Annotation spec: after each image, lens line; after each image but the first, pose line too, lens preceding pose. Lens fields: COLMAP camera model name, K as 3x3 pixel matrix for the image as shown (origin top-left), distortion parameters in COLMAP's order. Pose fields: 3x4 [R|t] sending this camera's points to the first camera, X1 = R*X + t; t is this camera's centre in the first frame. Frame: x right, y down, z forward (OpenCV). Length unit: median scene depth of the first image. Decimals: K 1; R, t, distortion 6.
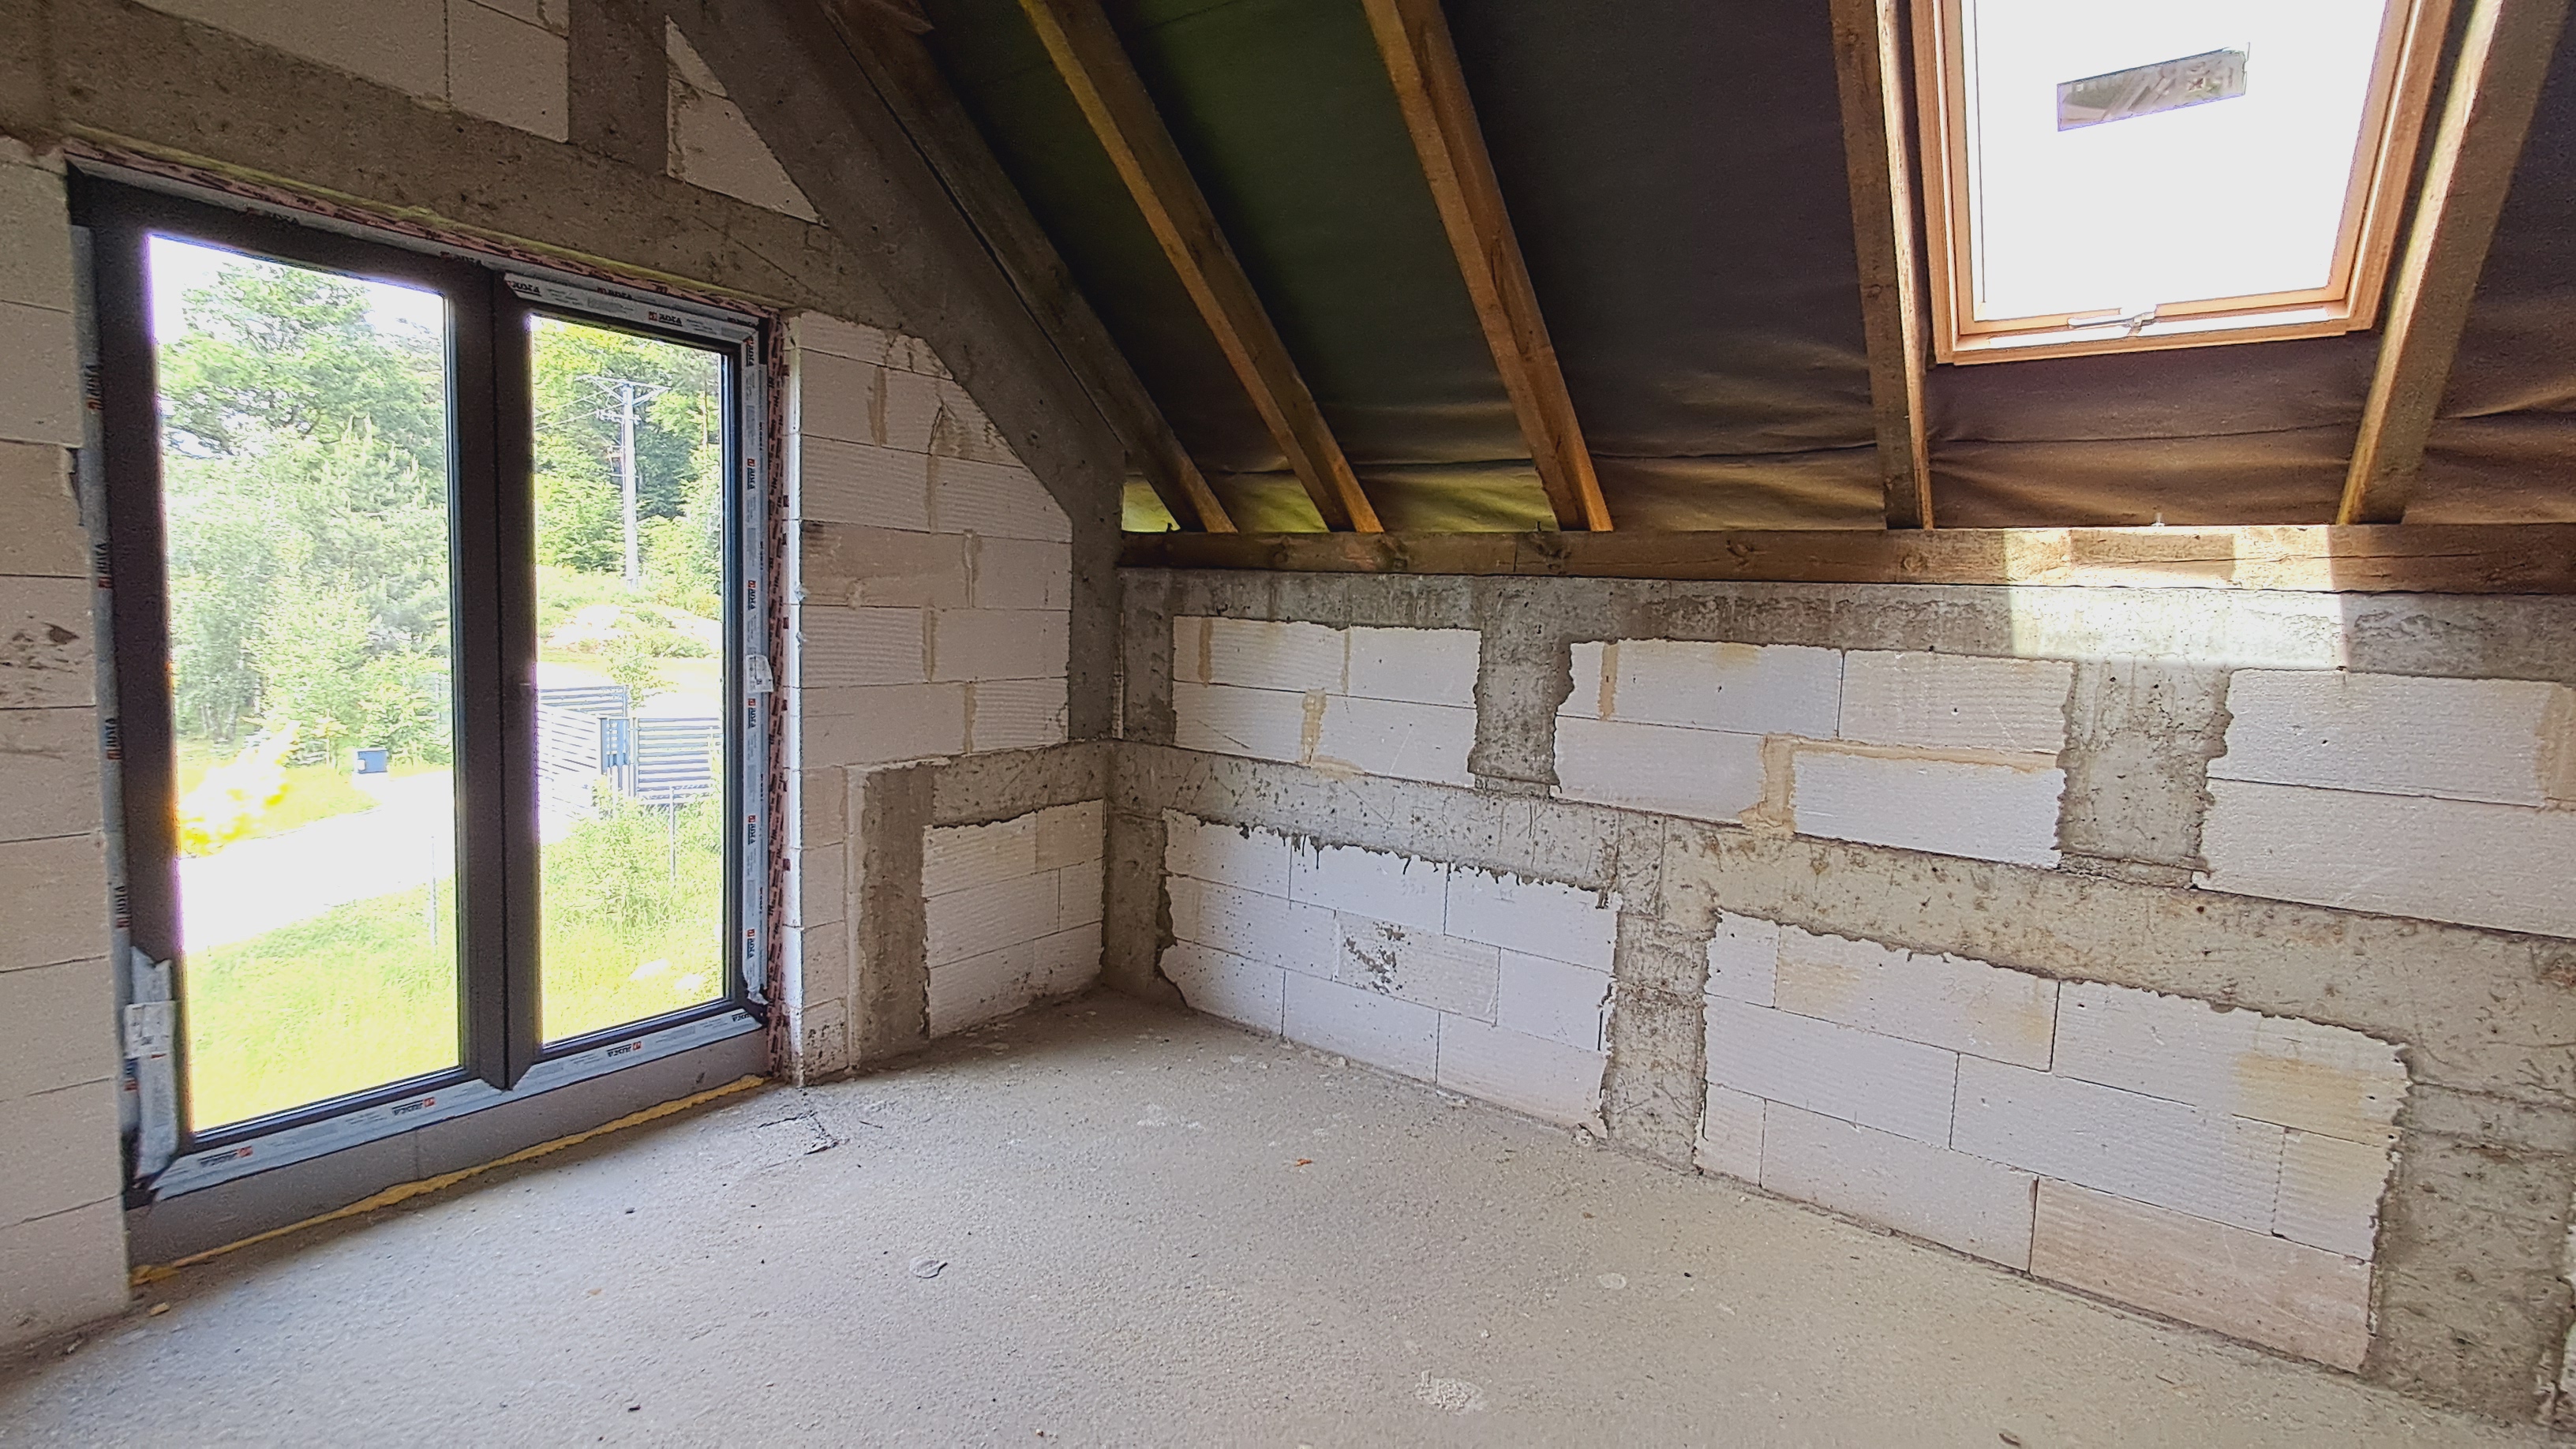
lens RADIAL K [[1158.6, 0, 1282.4], [0, 1158.6, 702.3], [0, 0, 1]] dist [0.008408, -0.005085]
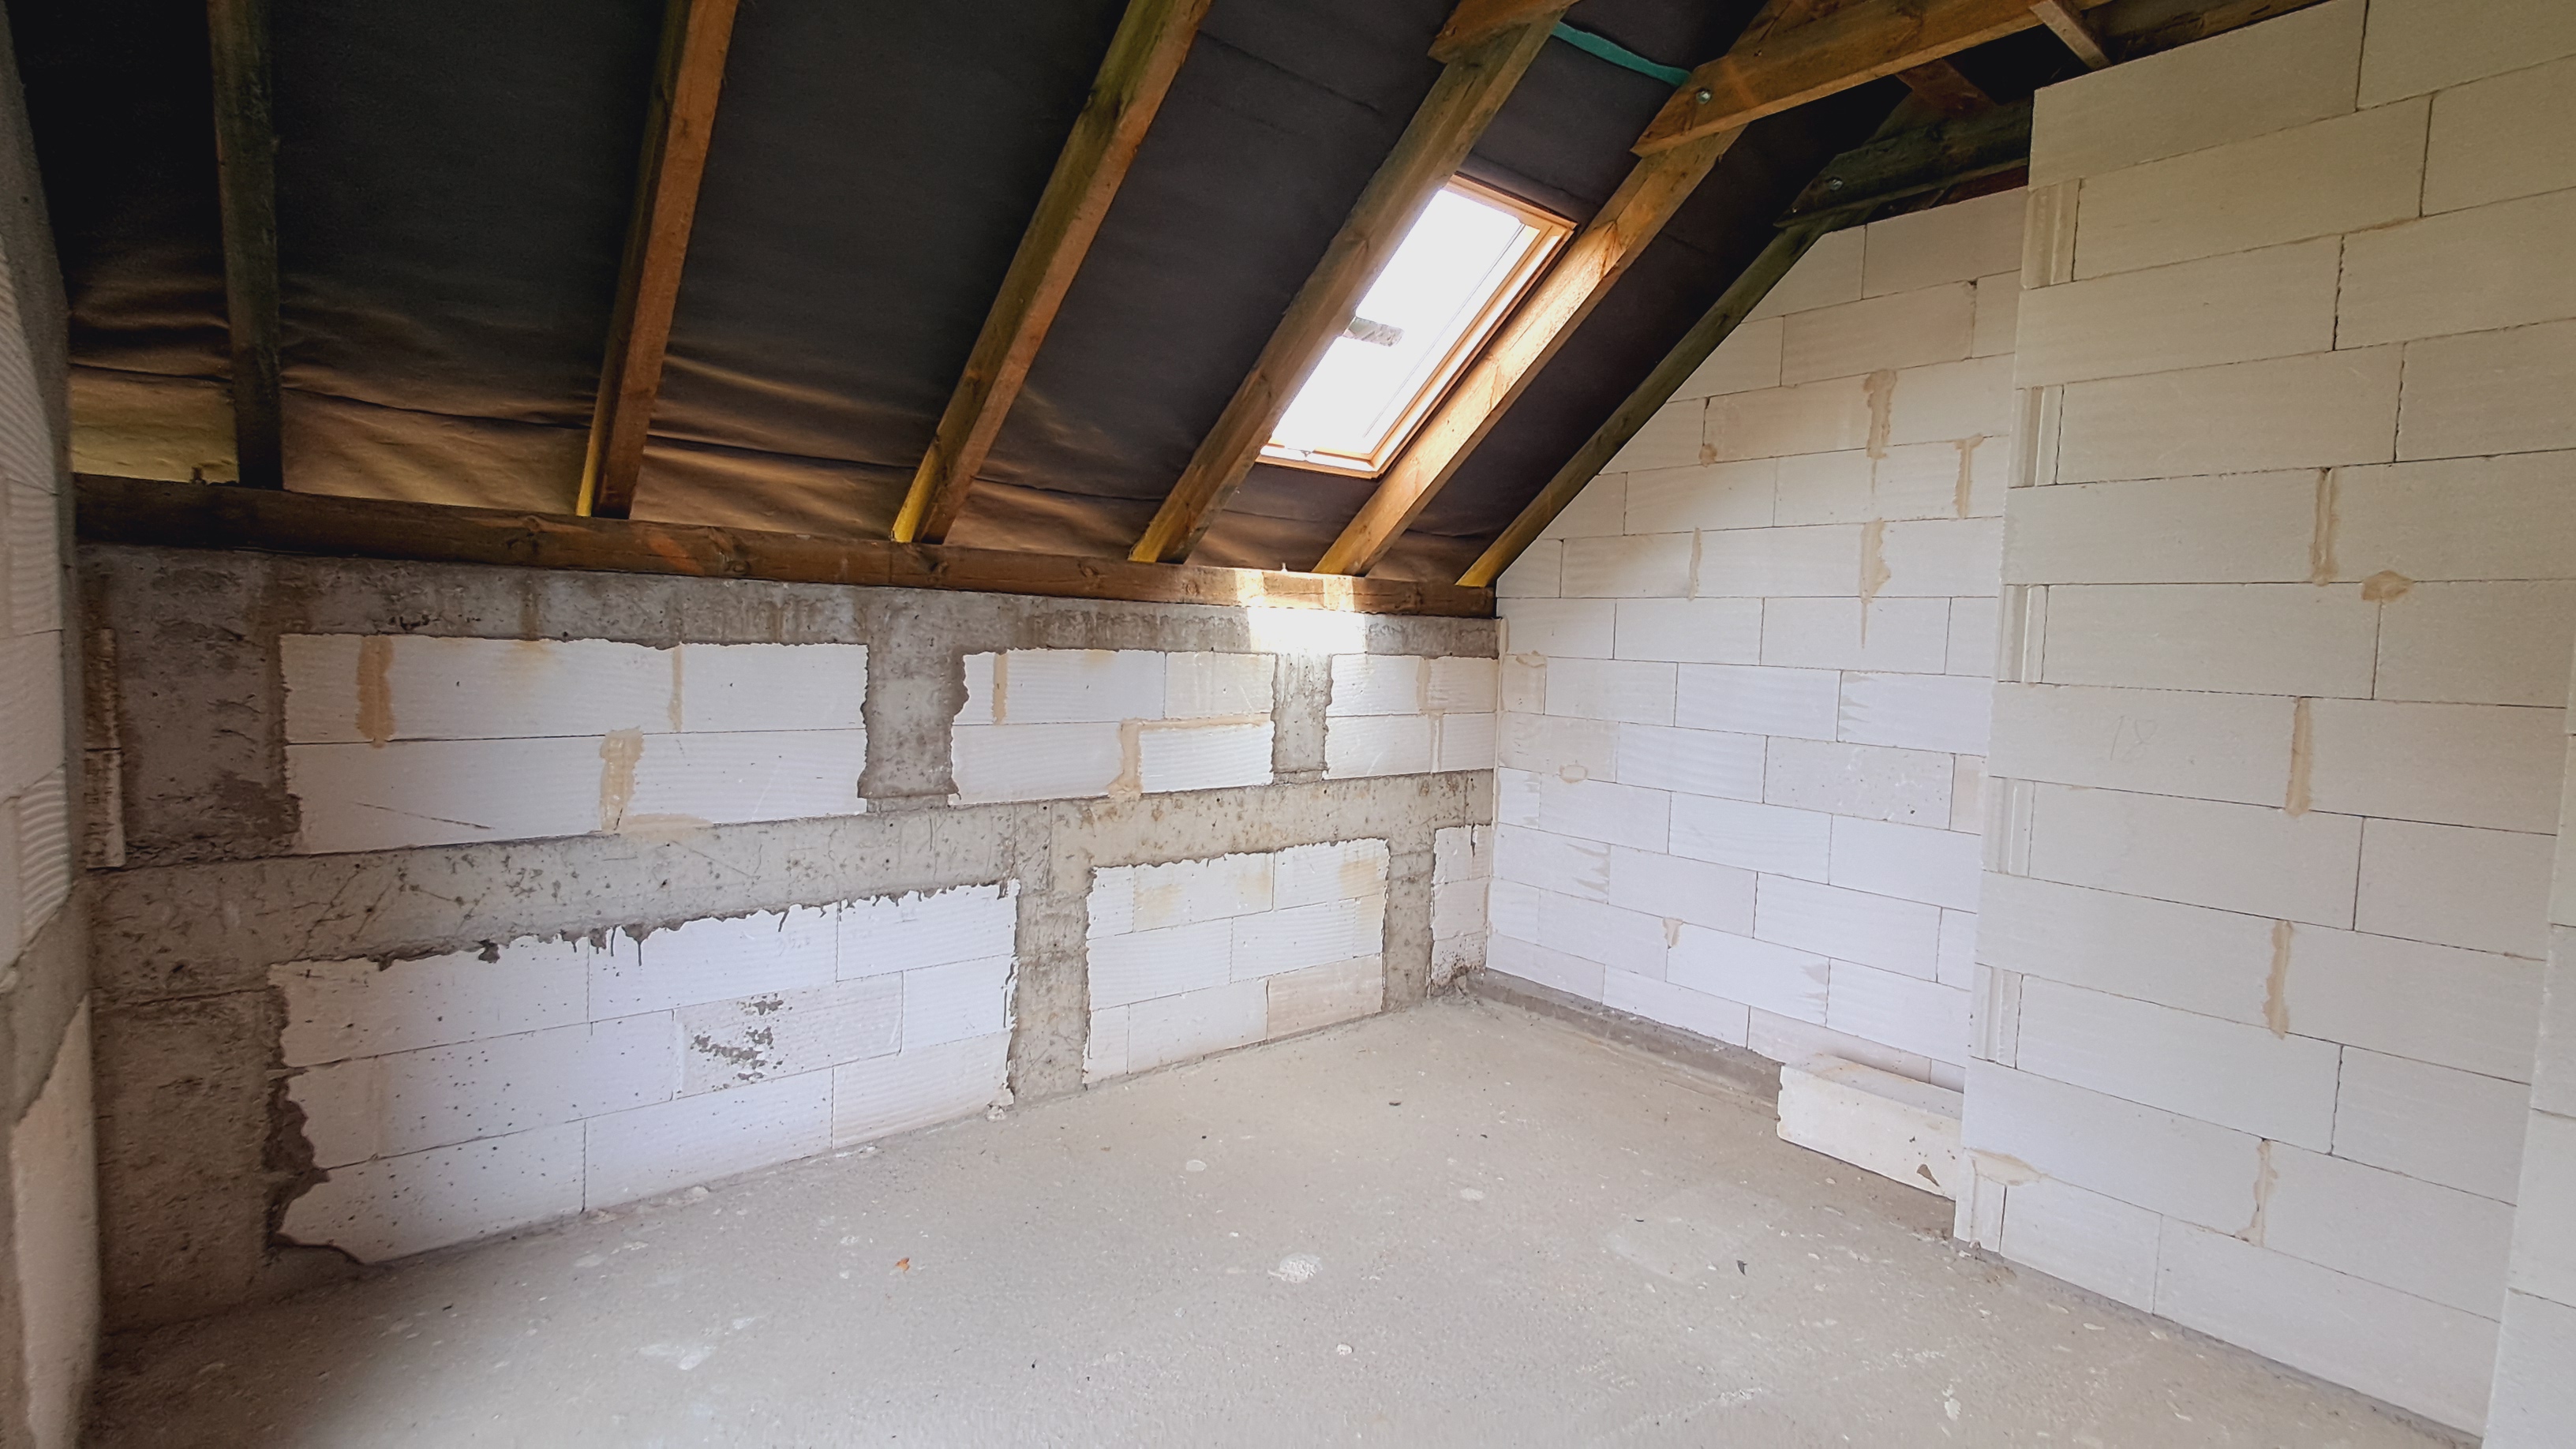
lens RADIAL K [[1158.6, 0, 1288.9], [0, 1158.6, 701.0], [0, 0, 1]] dist [0.008408, -0.005085]
pose [[0.243939, -0.084812, 0.966075, -0.692067], [0.059459, 0.995602, 0.072391, -0.068066], [-0.967966, 0.039783, 0.247909, 0.465480]]
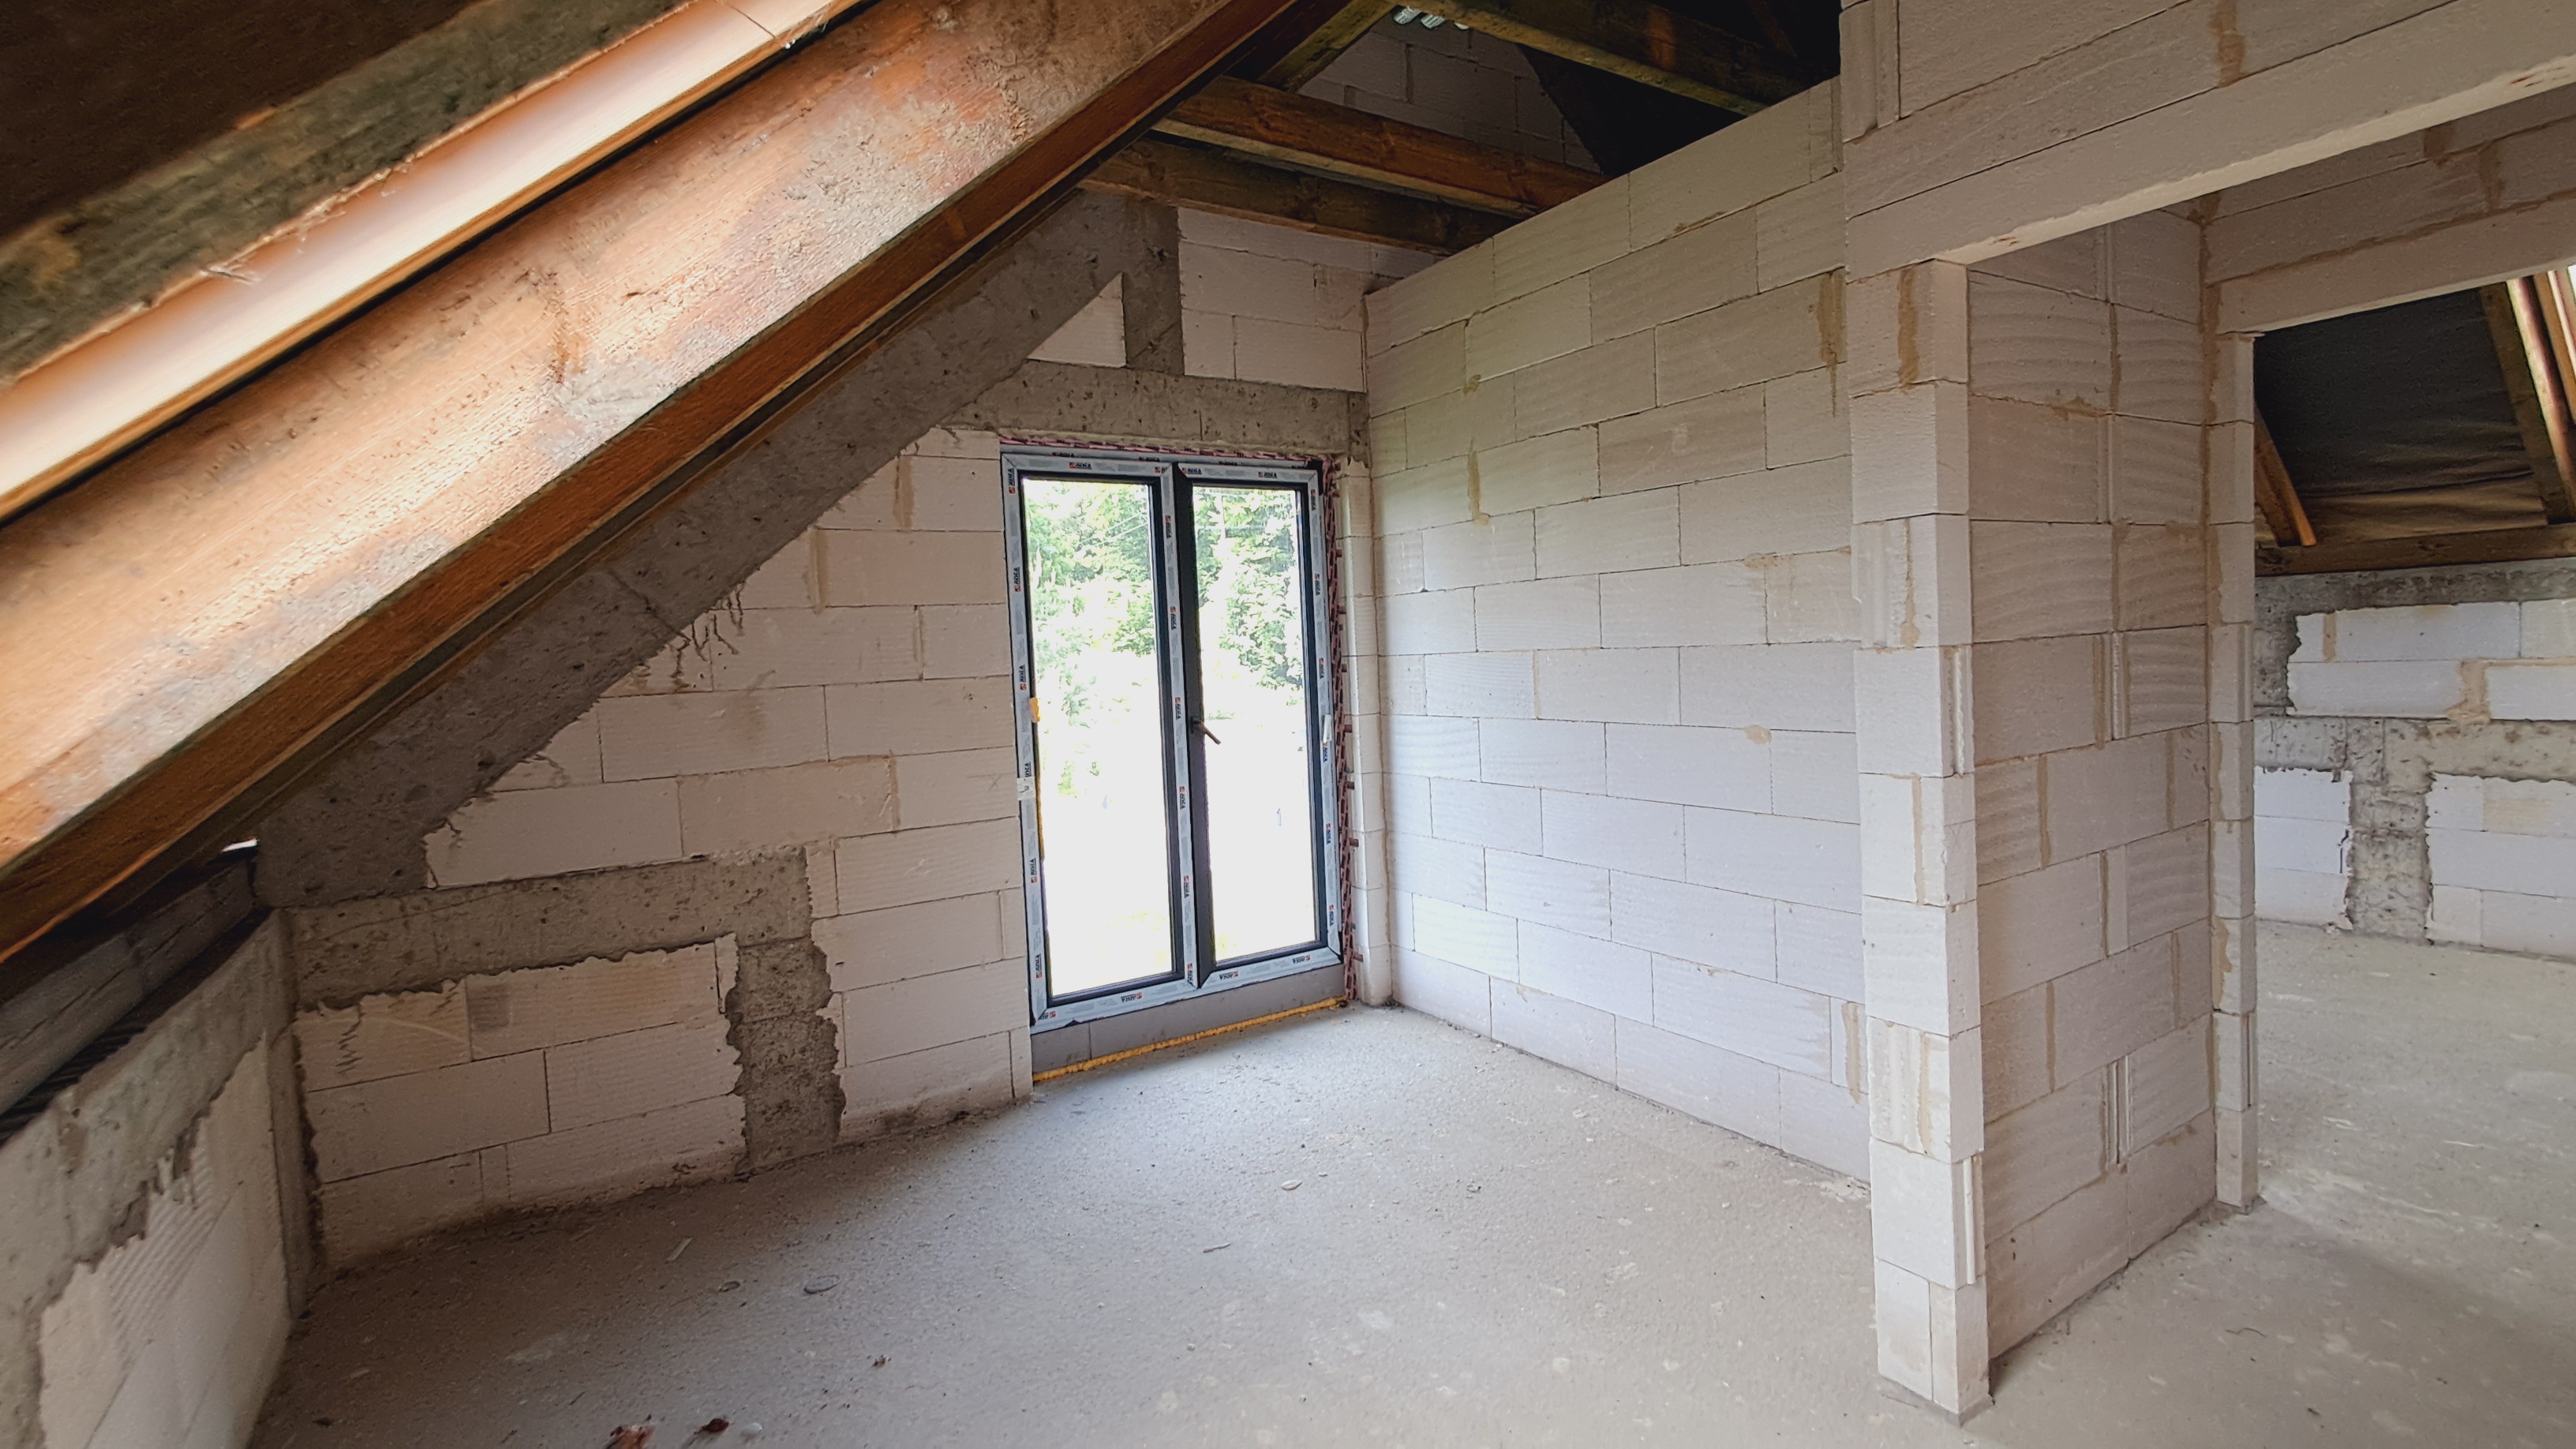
lens RADIAL K [[1158.6, 0, 1301.3], [0, 1158.6, 717.7], [0, 0, 1]] dist [0.008408, -0.005085]
pose [[0.932324, -0.065714, -0.355603, -0.468839], [0.056076, 0.997727, -0.037356, 0.071330], [0.357249, 0.014887, 0.933890, -0.980224]]
